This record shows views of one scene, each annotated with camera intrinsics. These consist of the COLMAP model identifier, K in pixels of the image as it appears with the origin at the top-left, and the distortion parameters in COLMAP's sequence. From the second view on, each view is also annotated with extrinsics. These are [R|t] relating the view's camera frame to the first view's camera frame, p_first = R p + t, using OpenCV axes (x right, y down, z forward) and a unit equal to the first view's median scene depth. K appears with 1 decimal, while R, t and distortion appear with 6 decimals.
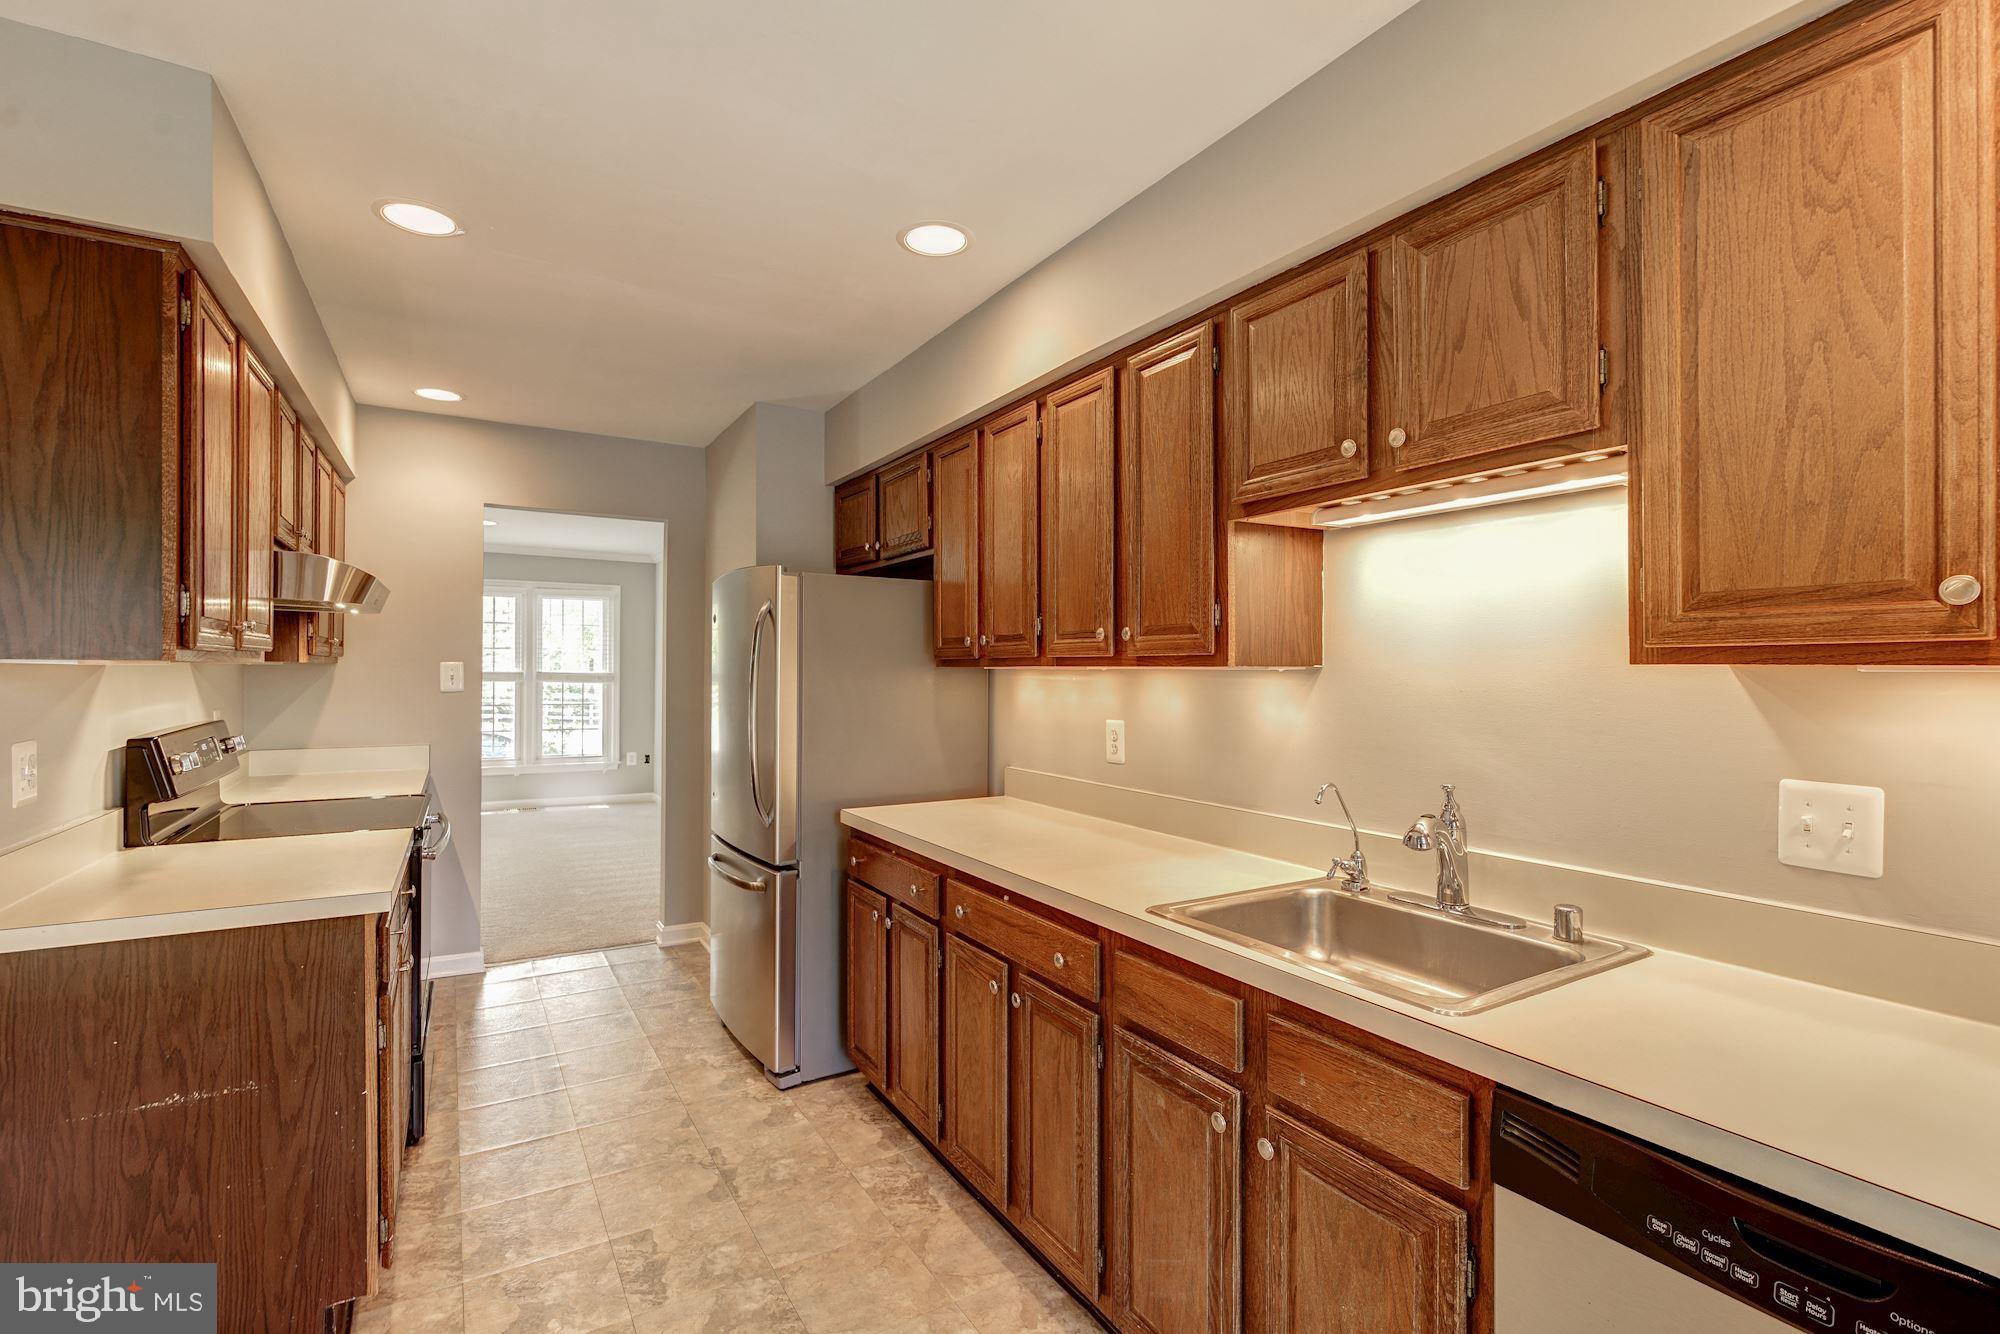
lens RADIAL K [[926.4, 0, 981.5], [0, 926.4, 674.3], [0, 0, 1]] dist [-0.000182, 0.000094]
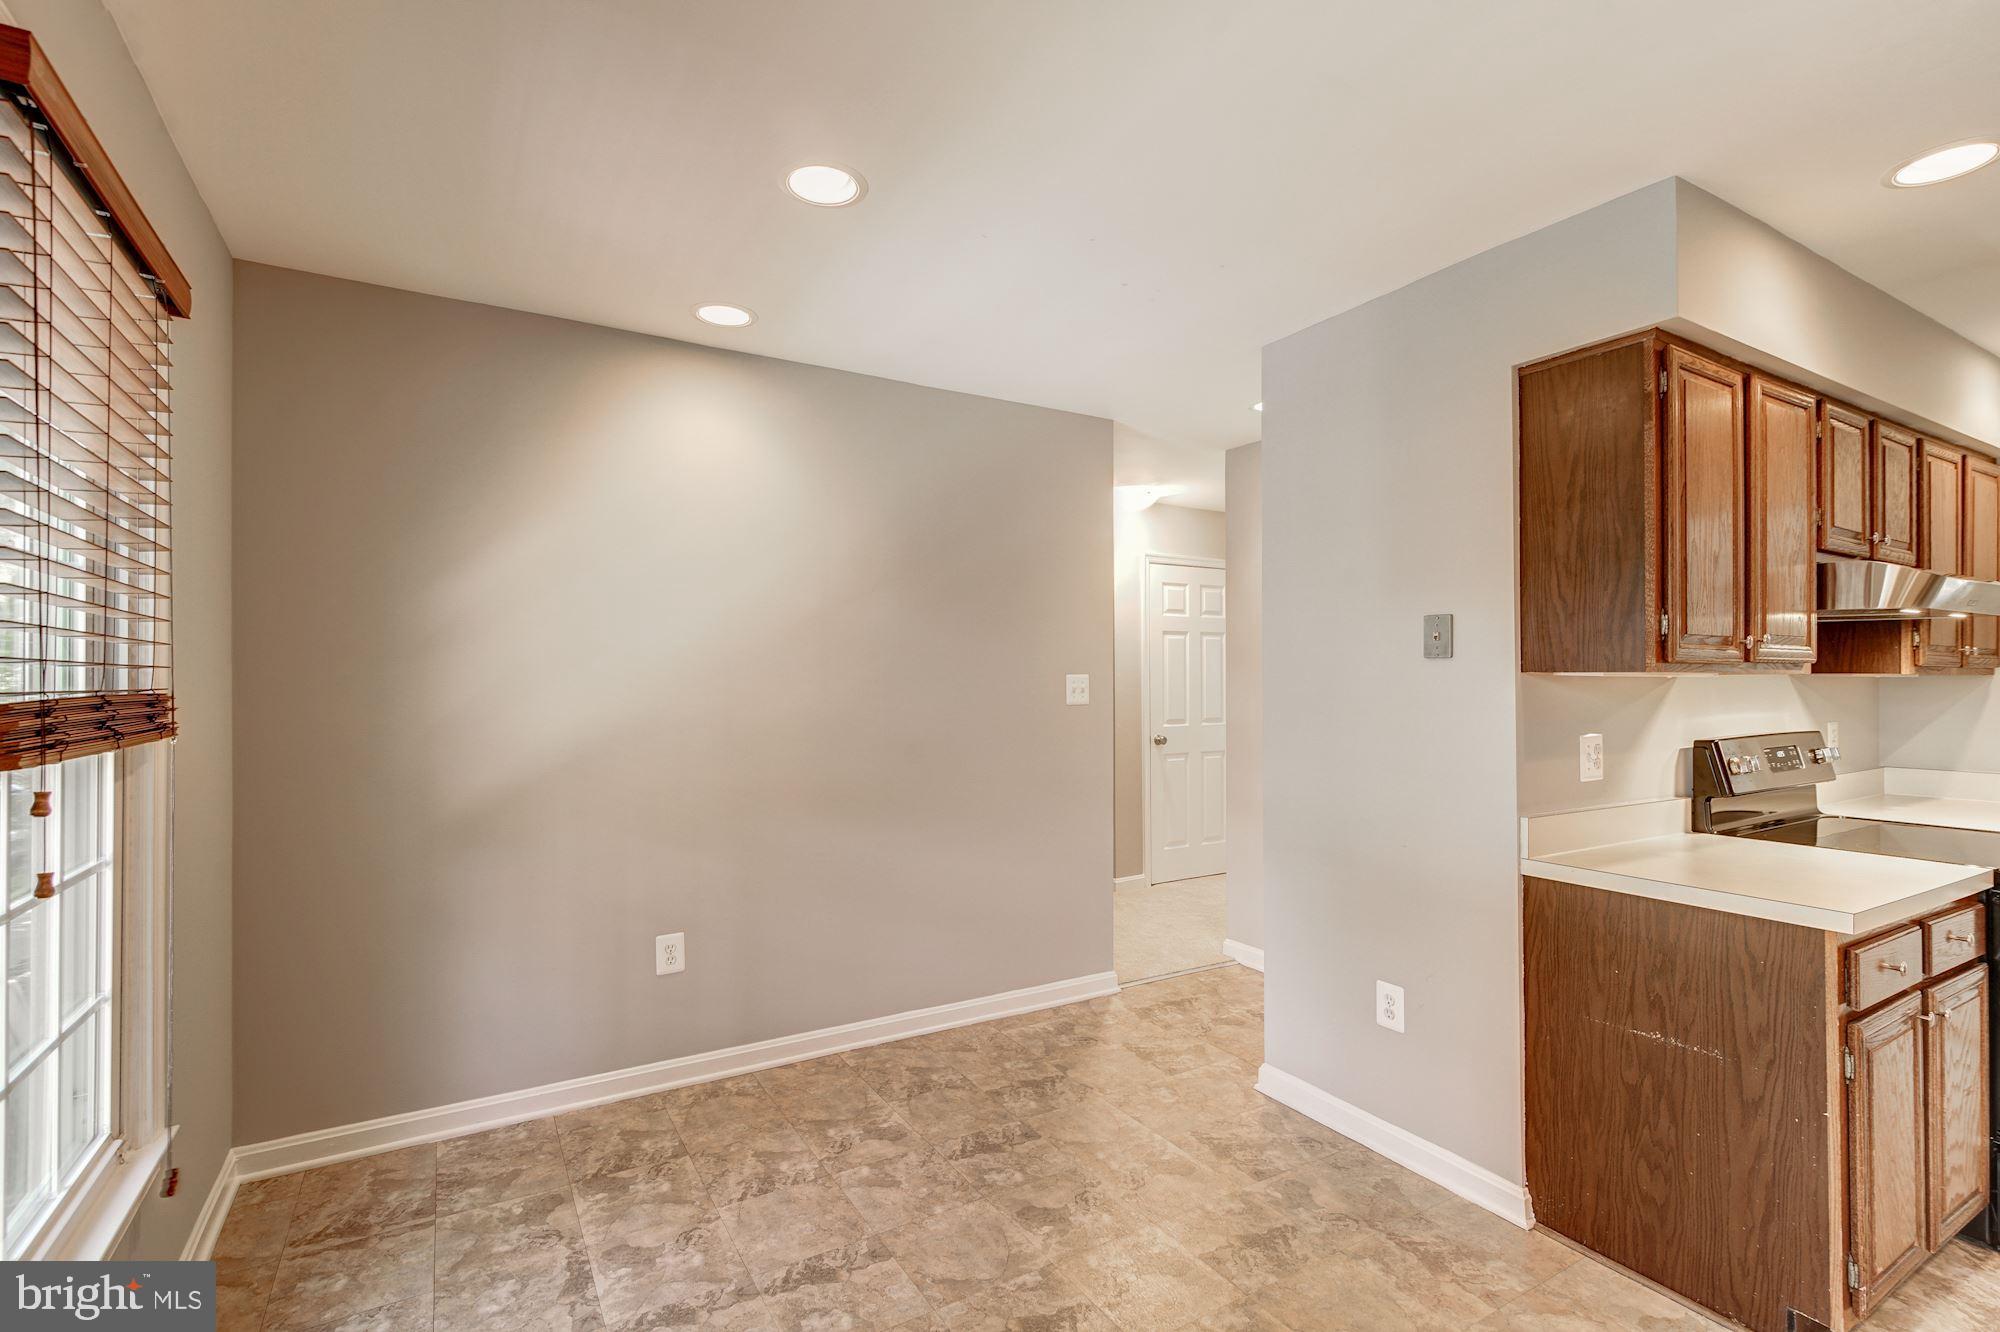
lens RADIAL K [[926.4, 0, 982.9], [0, 926.4, 672.3], [0, 0, 1]] dist [-0.000182, 0.000094]
pose [[-0.007904, -0.012200, -0.999894, 0.331754], [-0.006057, 0.999908, -0.012152, 0.004791], [0.999950, 0.005960, -0.007977, 0.124295]]
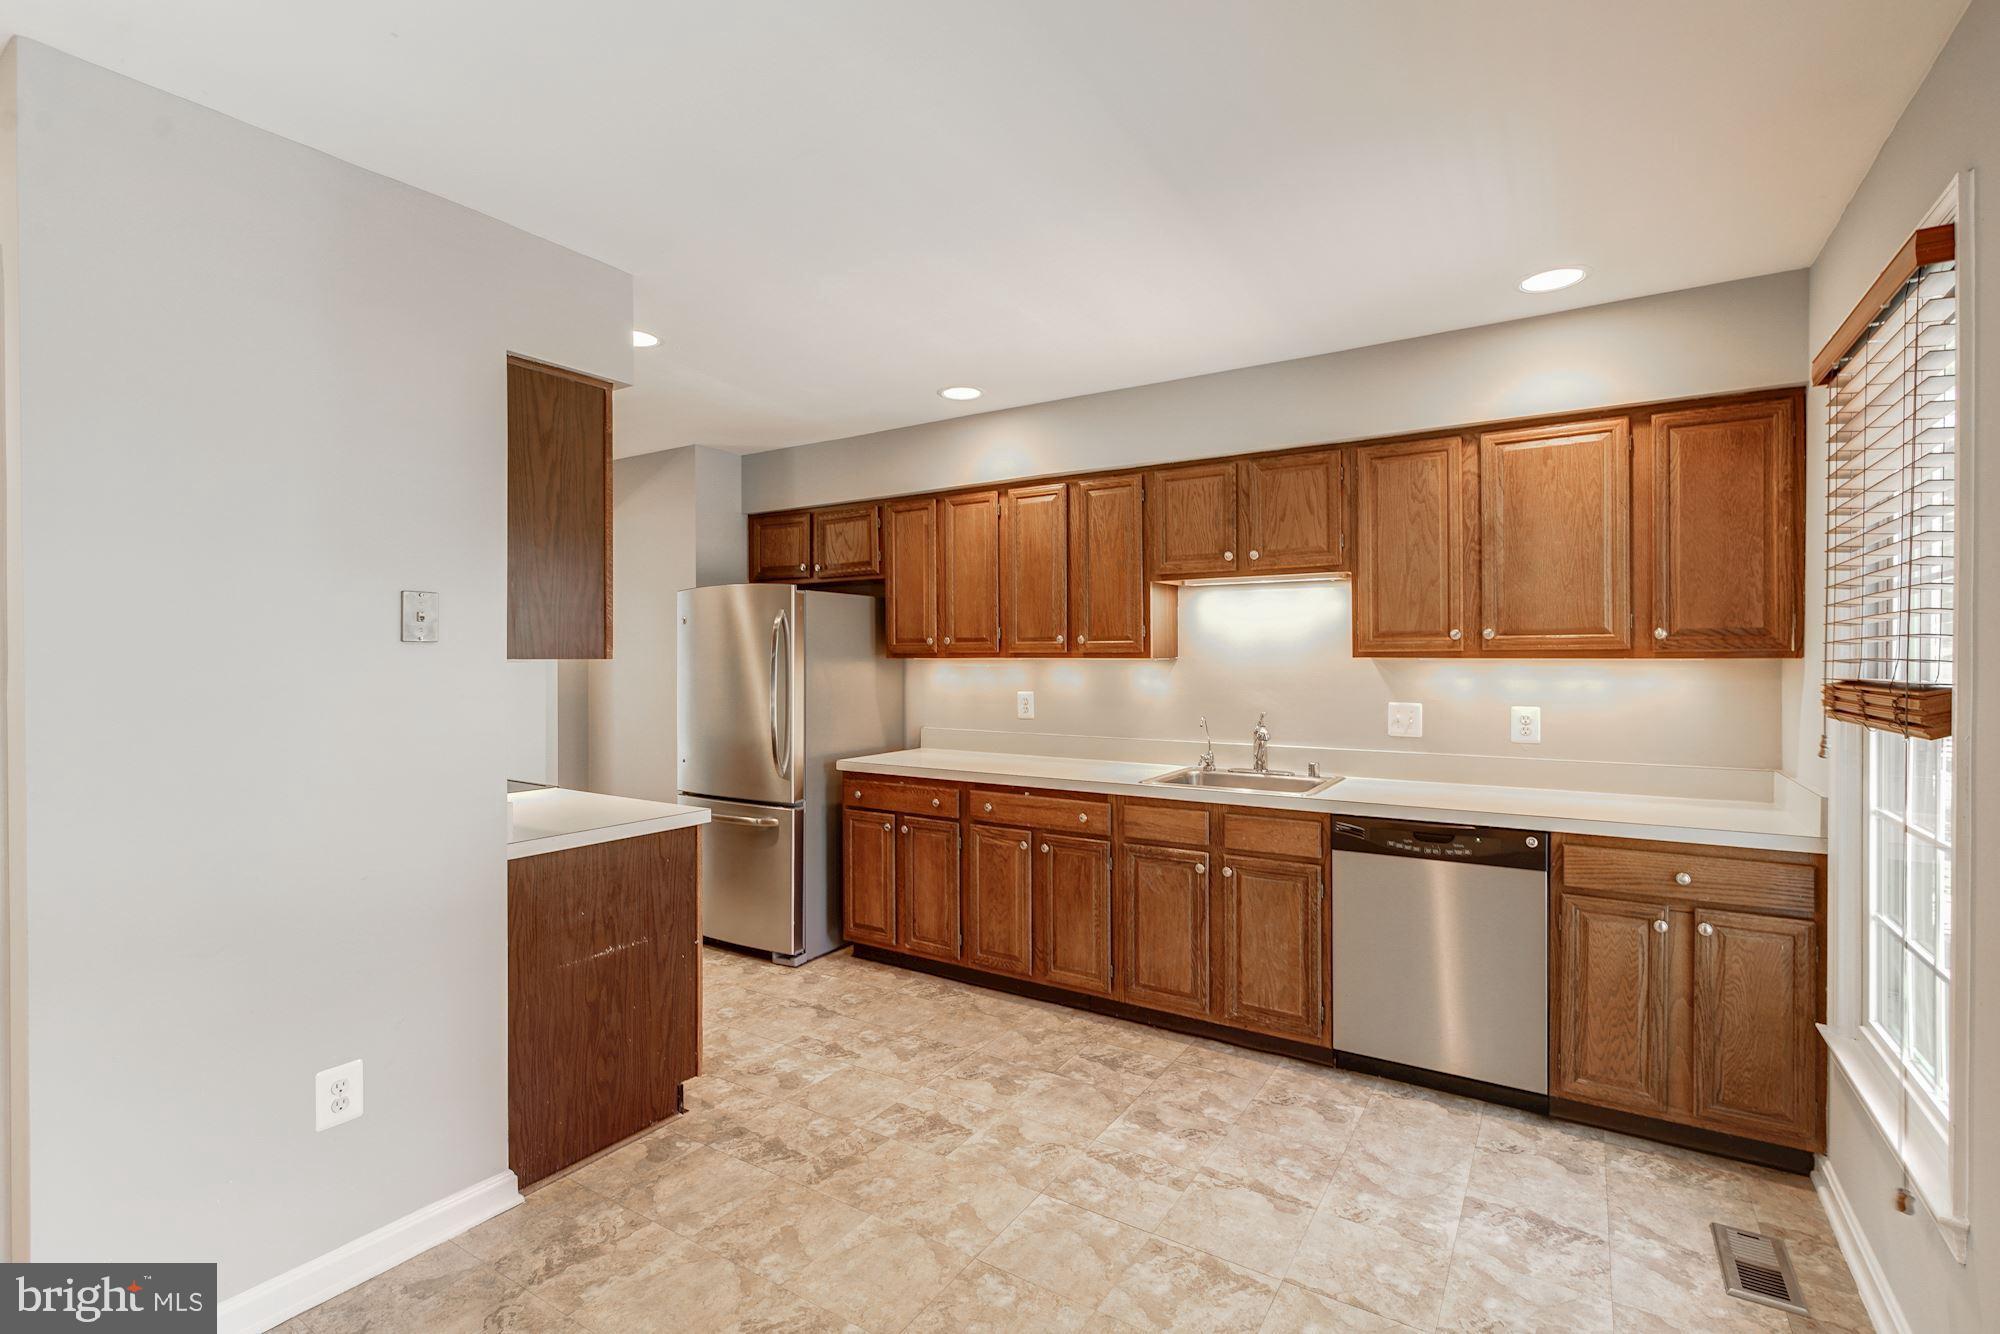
lens RADIAL K [[926.4, 0, 985.6], [0, 926.4, 661.9], [0, 0, 1]] dist [-0.000182, 0.000094]
pose [[0.896610, -0.007664, 0.442755, -0.945294], [0.007583, 0.999969, 0.001951, -0.007715], [-0.442756, 0.001608, 0.896641, -0.595684]]
